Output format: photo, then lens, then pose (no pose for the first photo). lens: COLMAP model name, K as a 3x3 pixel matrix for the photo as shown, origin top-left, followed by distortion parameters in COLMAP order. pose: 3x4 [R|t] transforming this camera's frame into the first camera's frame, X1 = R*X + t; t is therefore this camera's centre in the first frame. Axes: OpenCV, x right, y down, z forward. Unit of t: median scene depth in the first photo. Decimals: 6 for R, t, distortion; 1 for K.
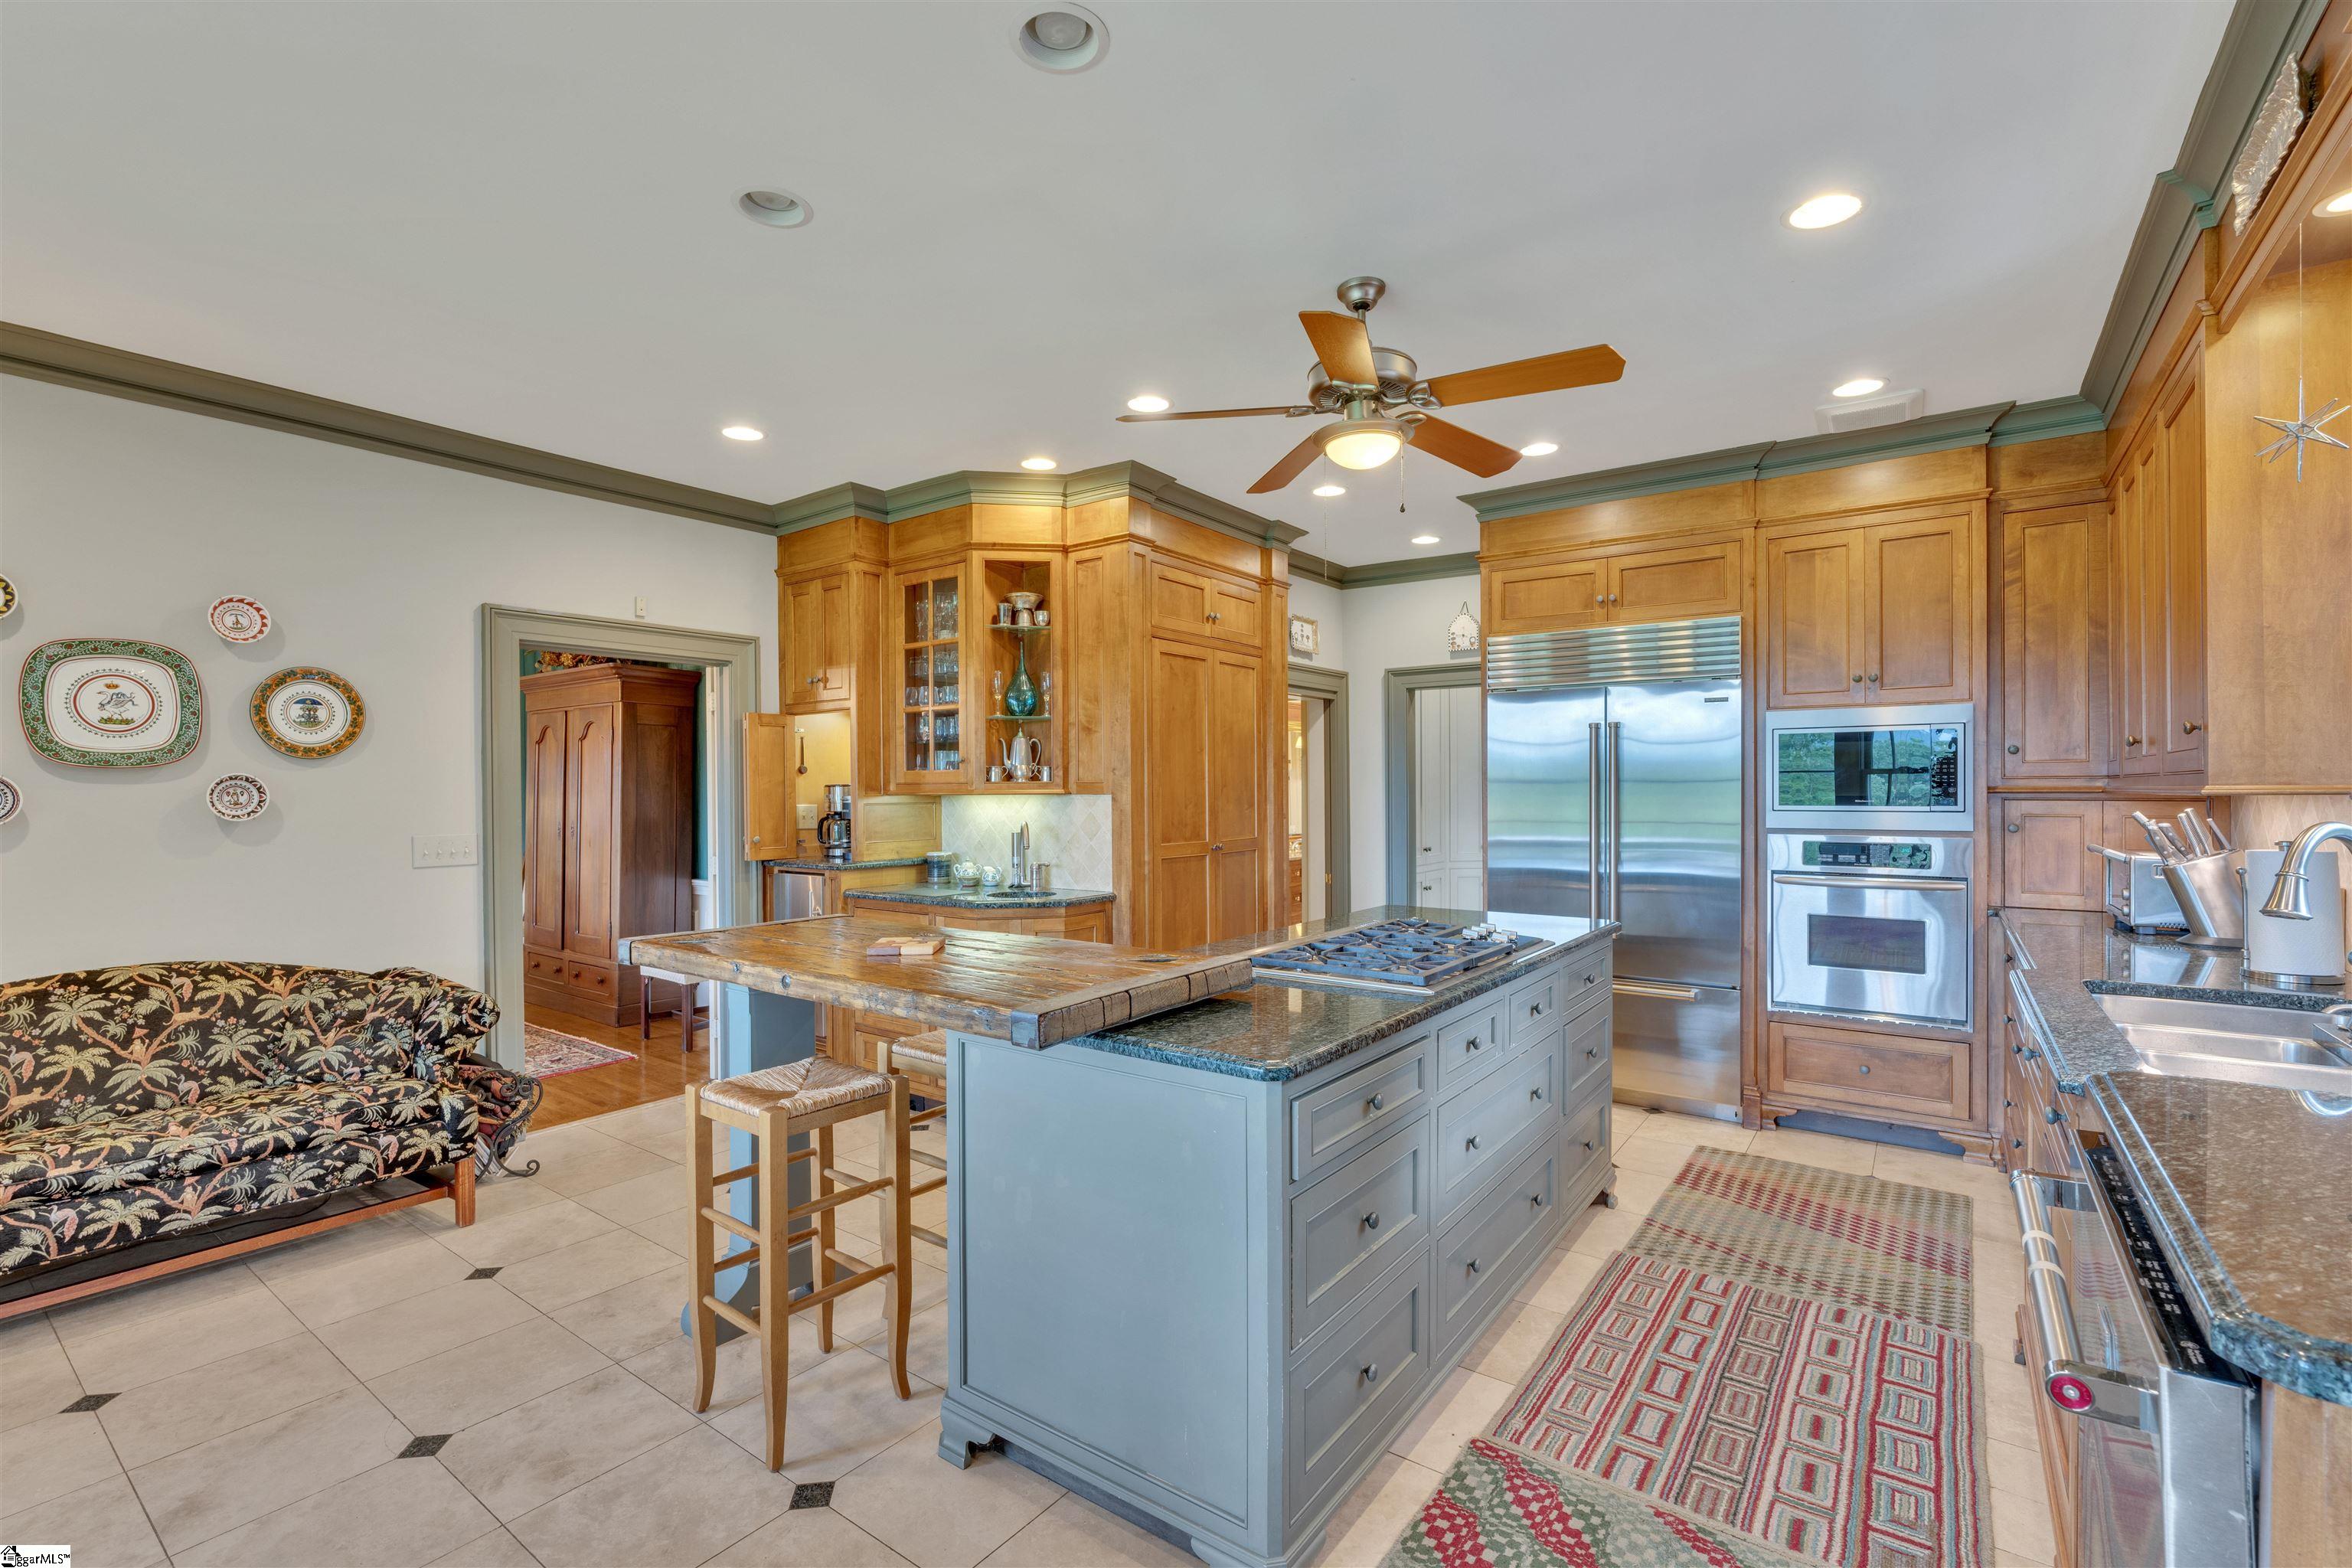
lens RADIAL K [[1031.4, 0, 1175.0], [0, 1031.4, 788.9], [0, 0, 1]] dist [-0.002427, 0.000862]
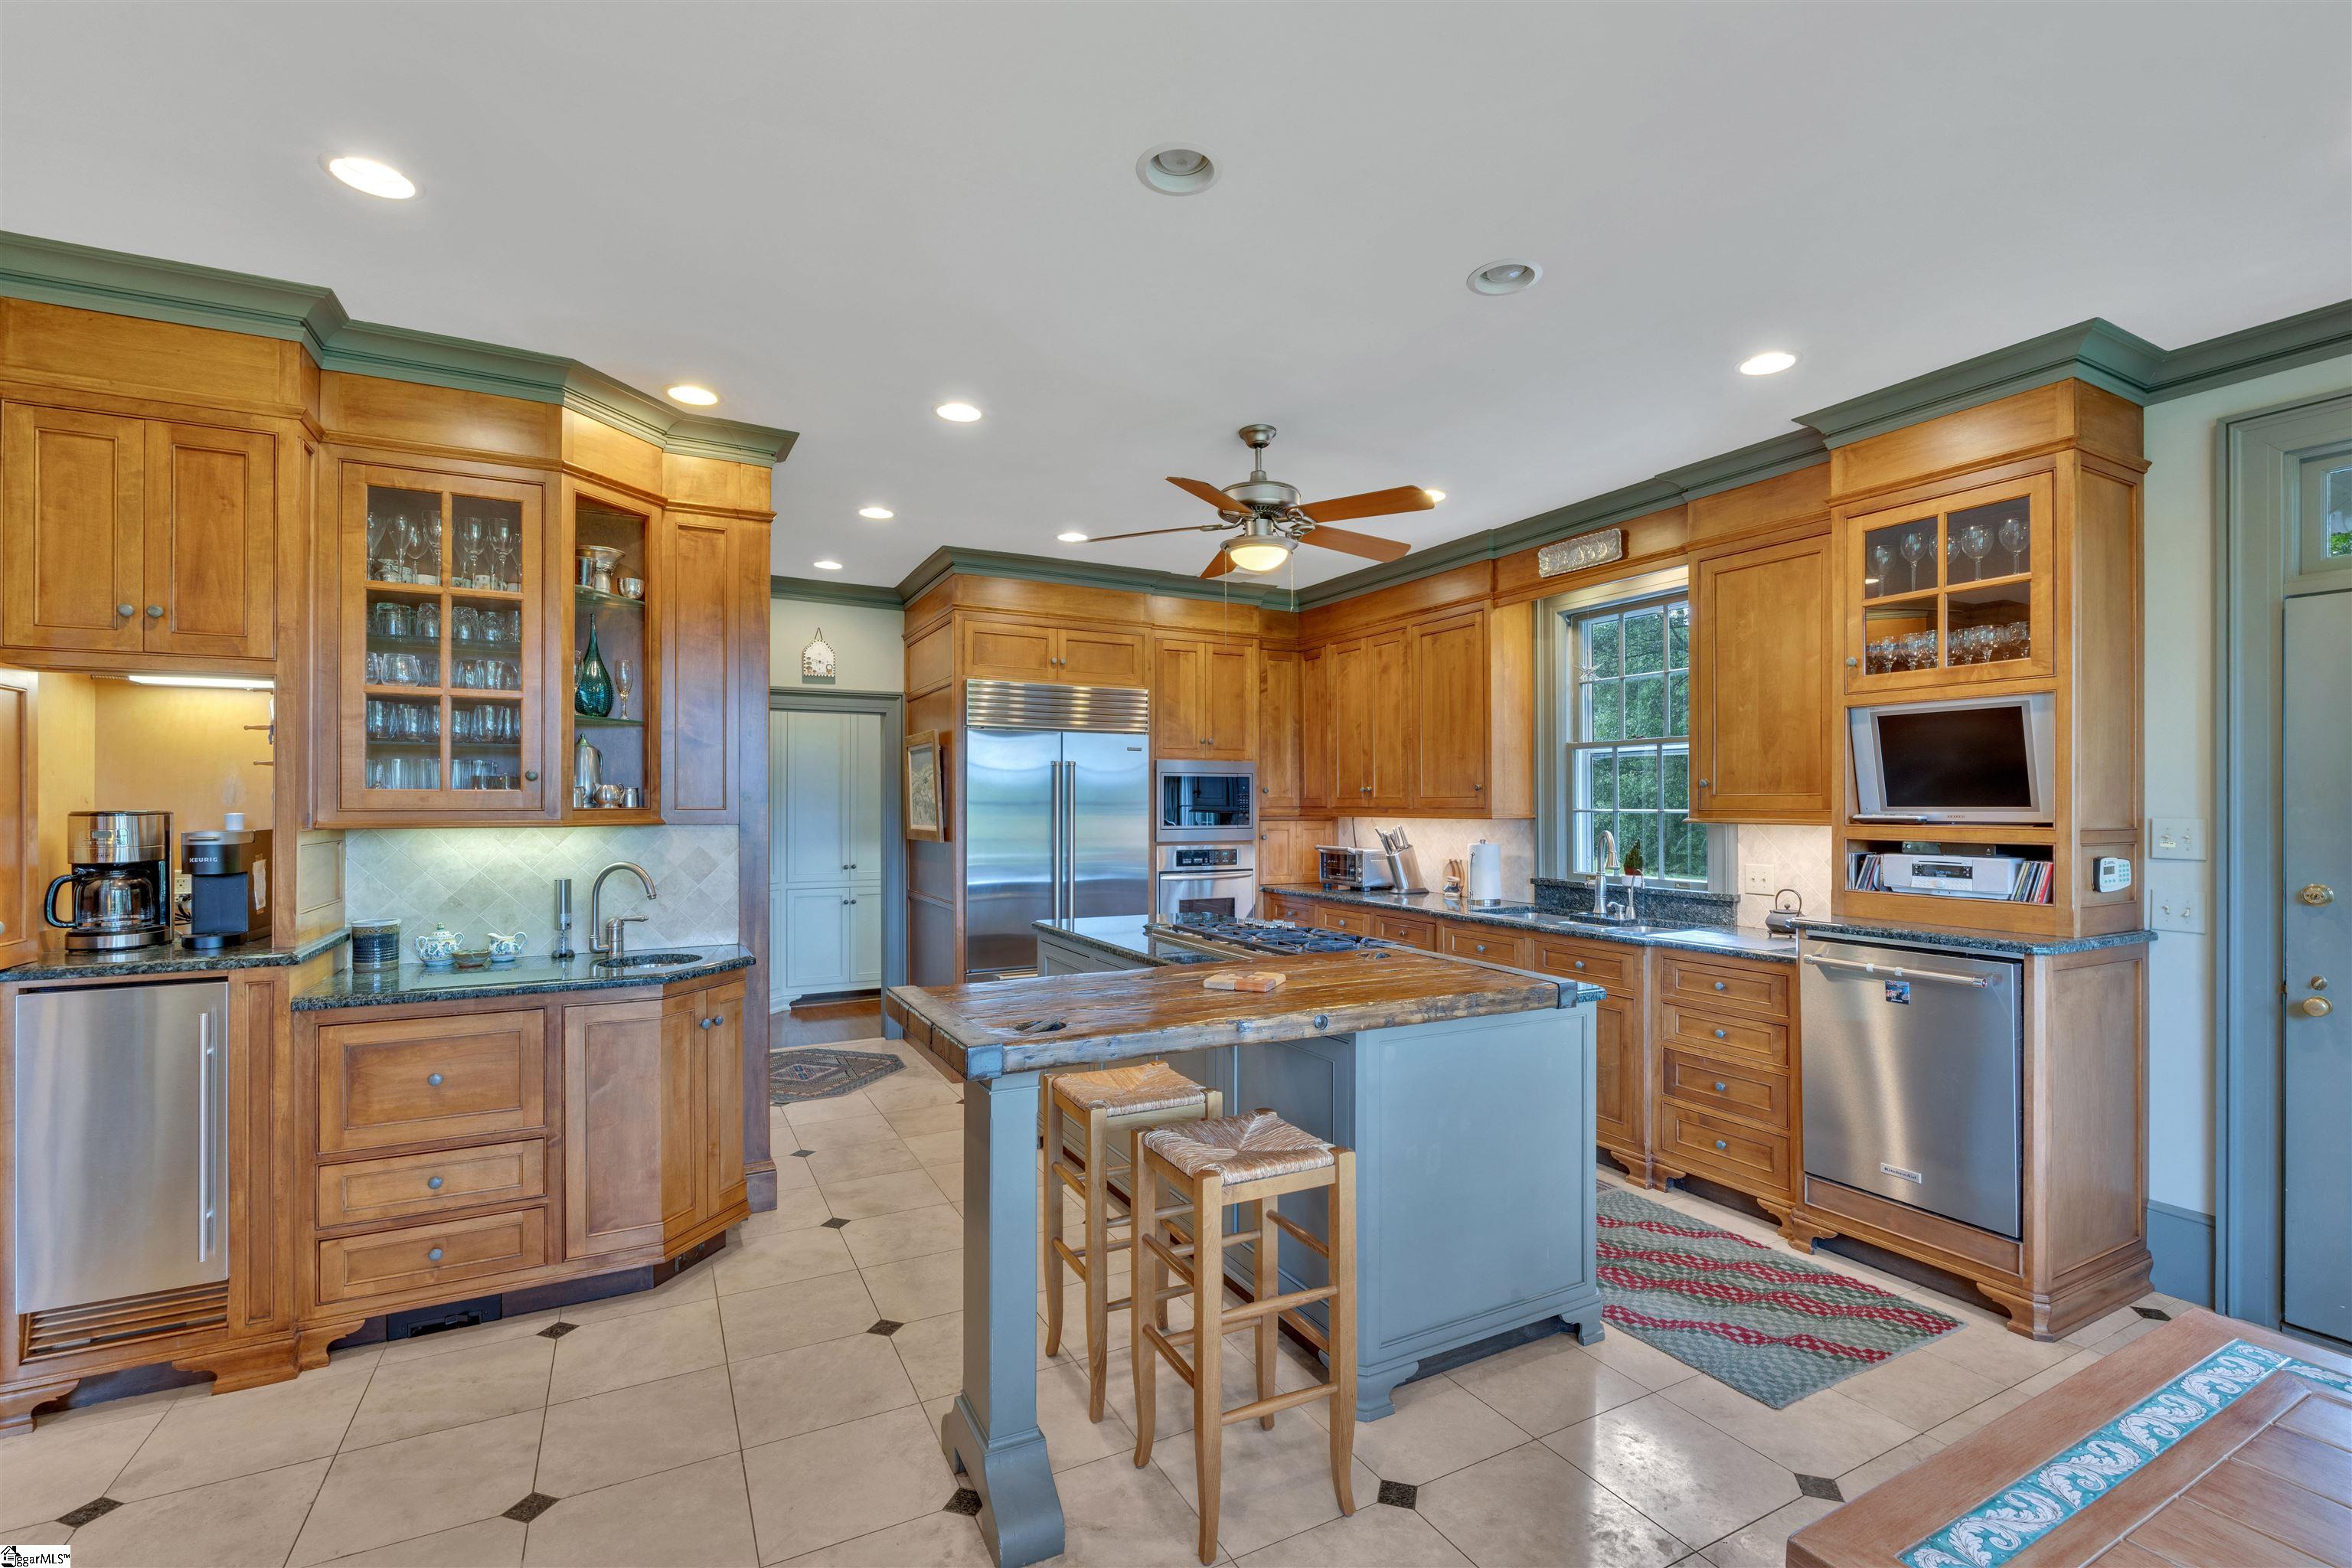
lens RADIAL K [[1031.4, 0, 1163.9], [0, 1031.4, 794.7], [0, 0, 1]] dist [-0.002427, 0.000862]
pose [[0.443324, 0.012408, 0.896276, -0.792893], [-0.001529, 0.999913, -0.013086, -0.009477], [-0.896360, 0.004431, 0.443304, 0.417770]]
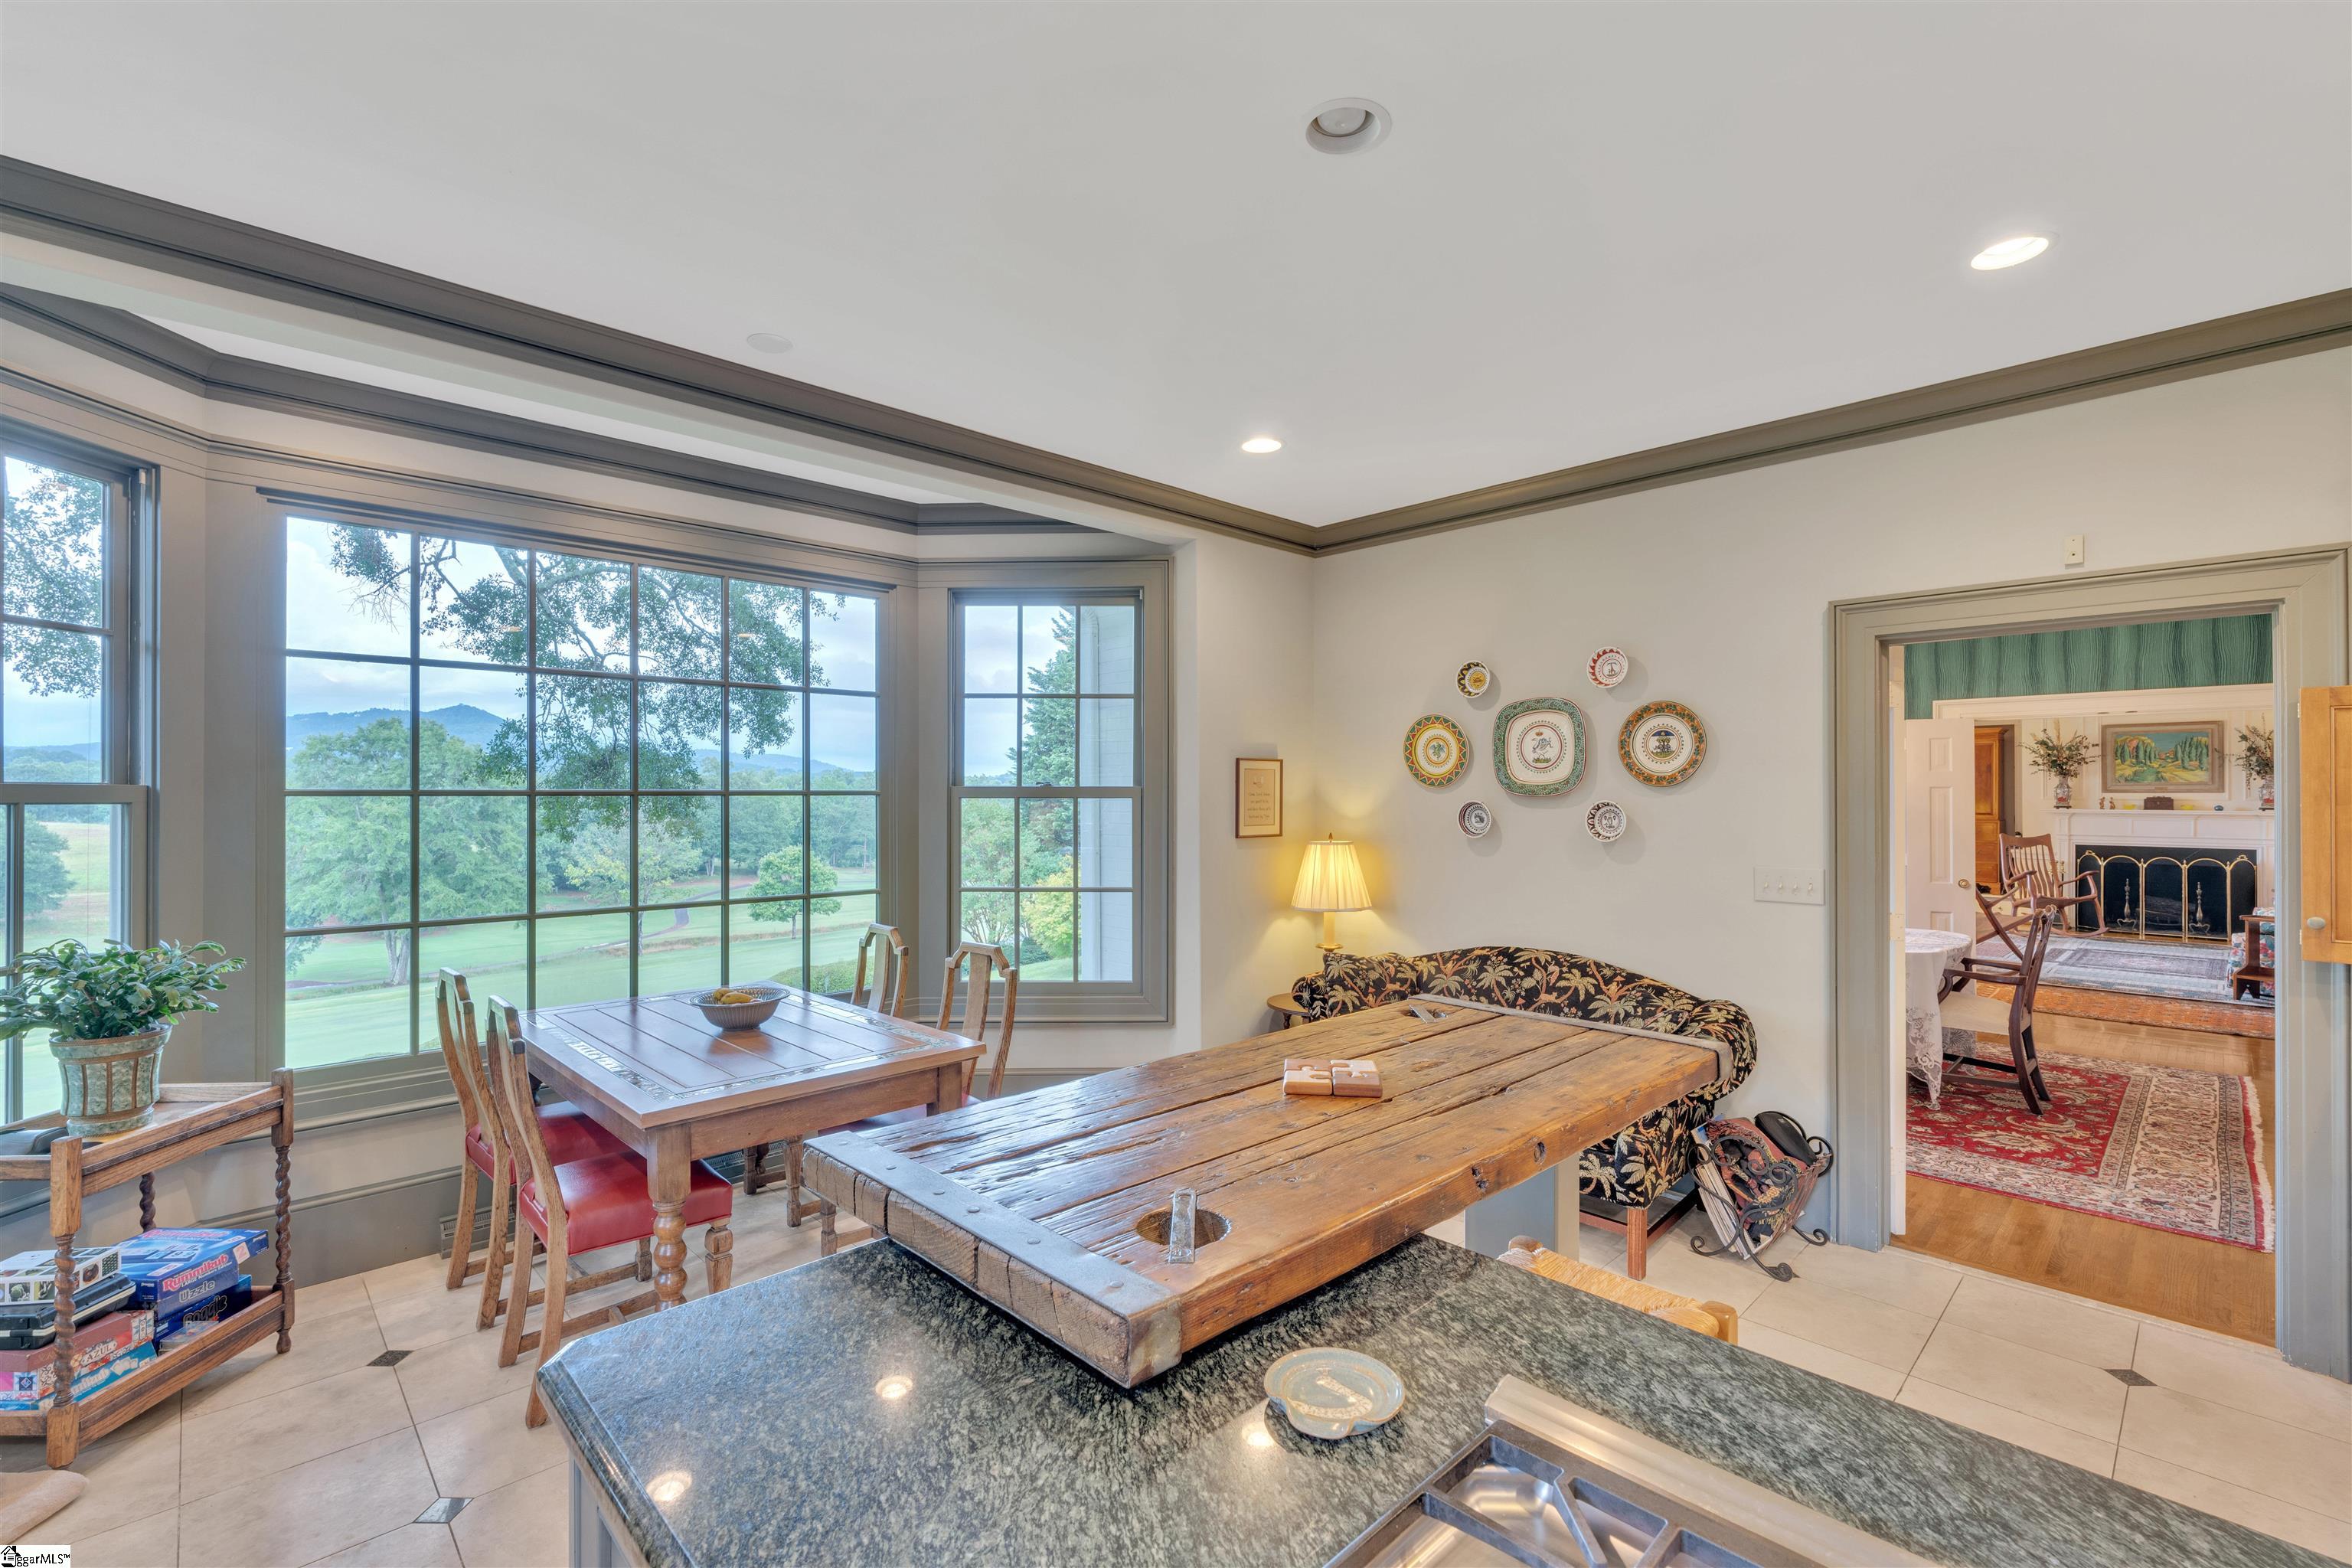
lens RADIAL K [[1031.4, 0, 1181.3], [0, 1031.4, 787.1], [0, 0, 1]] dist [-0.002427, 0.000862]
pose [[-0.162767, -0.001328, -0.986664, 0.294187], [-0.002929, 0.999995, -0.000863, -0.026139], [0.986660, 0.002749, -0.162771, 0.674885]]
